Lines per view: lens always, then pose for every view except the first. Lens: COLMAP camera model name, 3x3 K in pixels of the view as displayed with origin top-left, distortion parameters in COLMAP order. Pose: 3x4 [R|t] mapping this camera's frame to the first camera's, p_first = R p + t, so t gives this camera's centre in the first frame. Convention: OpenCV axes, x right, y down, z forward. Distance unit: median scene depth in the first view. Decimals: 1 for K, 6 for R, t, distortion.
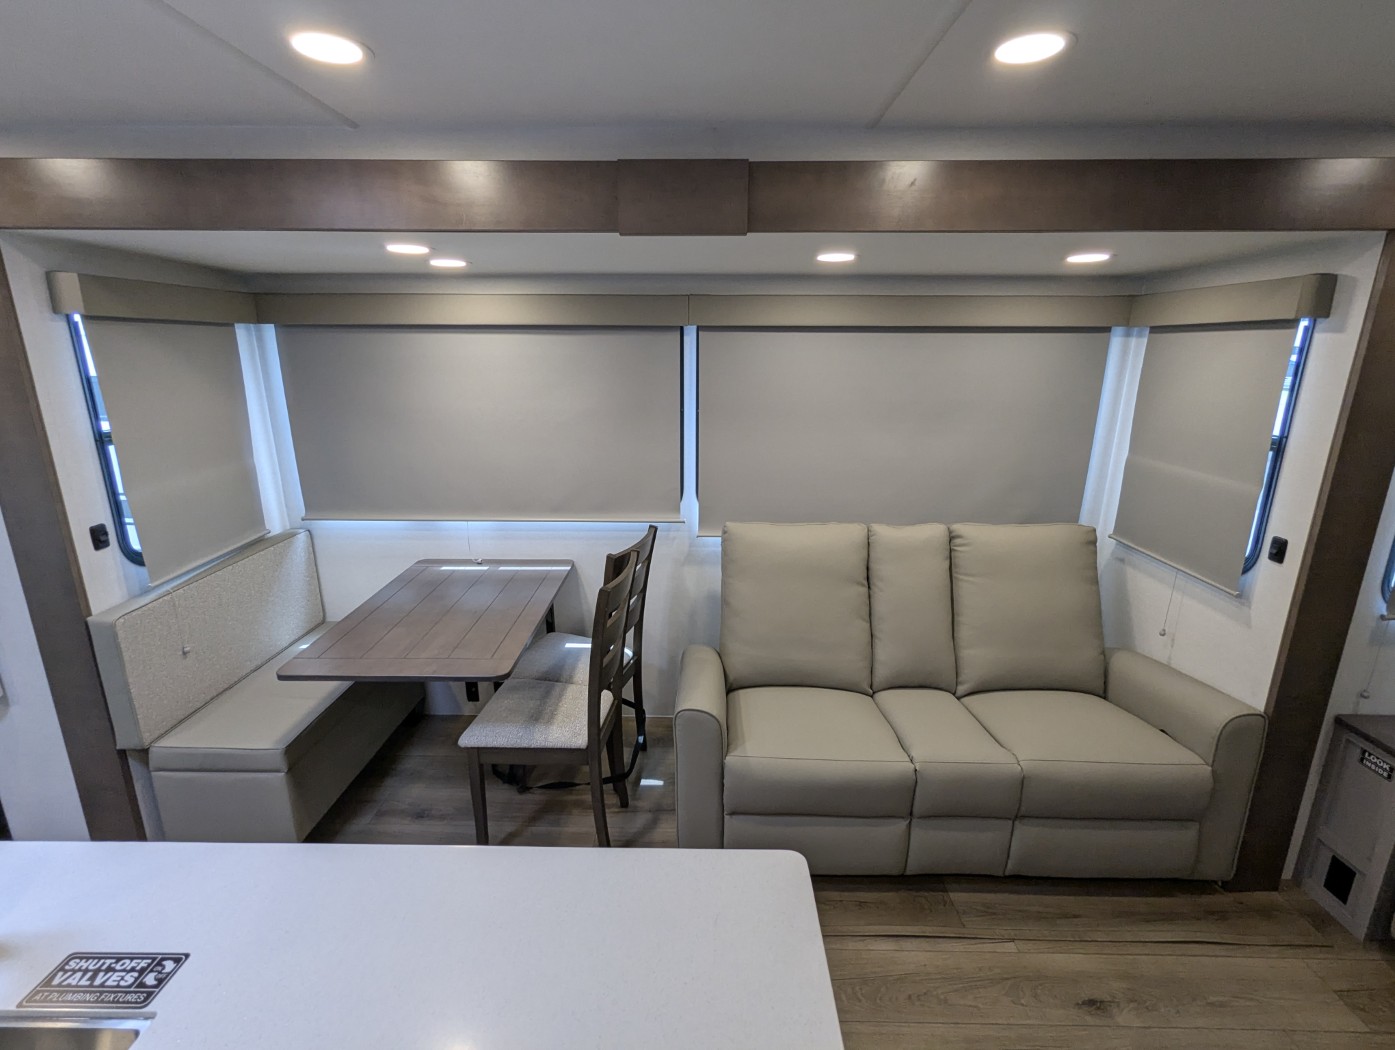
lens RADIAL K [[665.6, 0, 696.8], [0, 665.6, 525.5], [0, 0, 1]] dist [-0.003529, 0.002570]
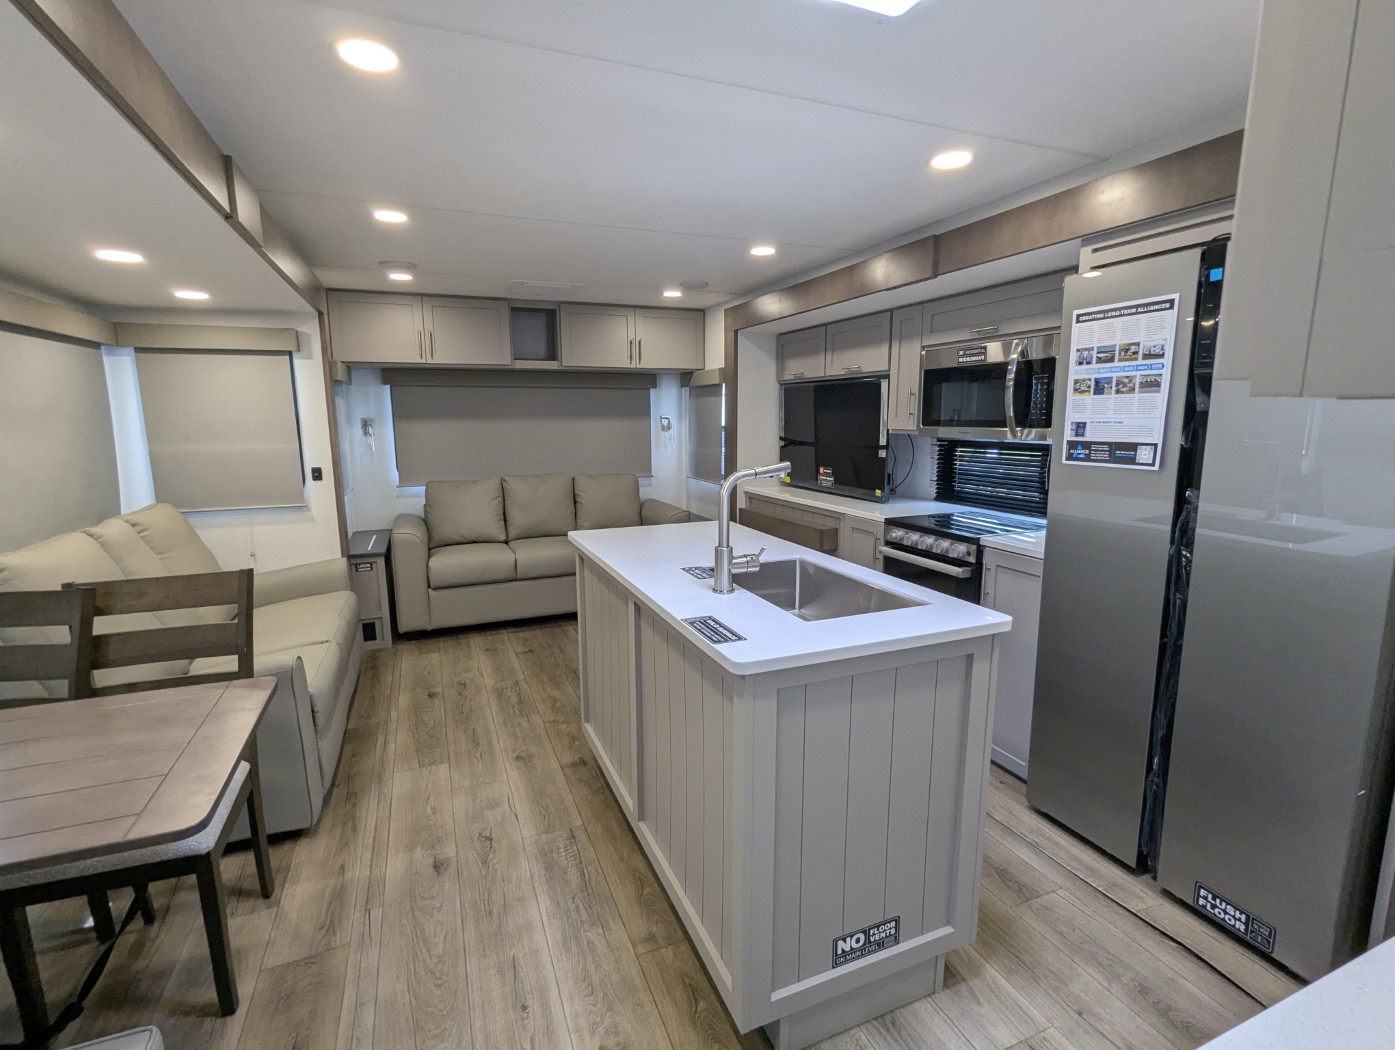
lens RADIAL K [[665.6, 0, 696.8], [0, 665.6, 525.5], [0, 0, 1]] dist [-0.003529, 0.002570]
pose [[-0.394238, -0.151484, 0.906438, -1.108957], [0.244419, 0.933515, 0.262314, -0.049996], [-0.885910, 0.324965, -0.331001, 0.632878]]
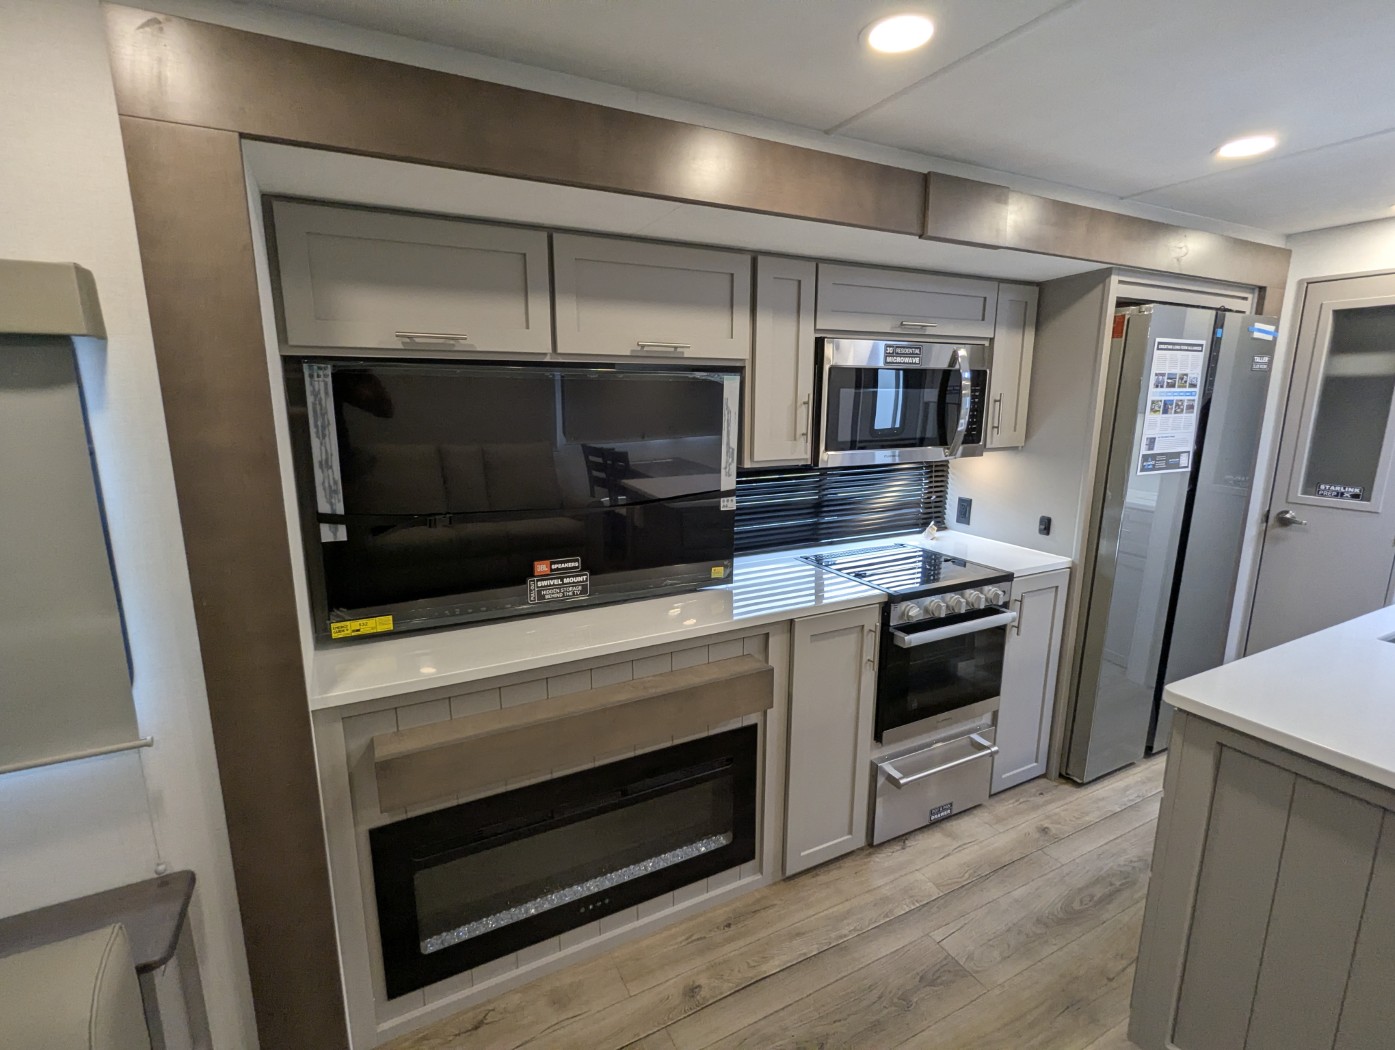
lens RADIAL K [[661.4, 0, 697.2], [0, 661.4, 527.4], [0, 0, 1]] dist [-0.000499, 0.000526]
pose [[-0.879157, 0.091990, -0.467569, 0.708120], [-0.126882, 0.900583, 0.415754, -0.028750], [0.459330, 0.424839, -0.780082, 0.354375]]
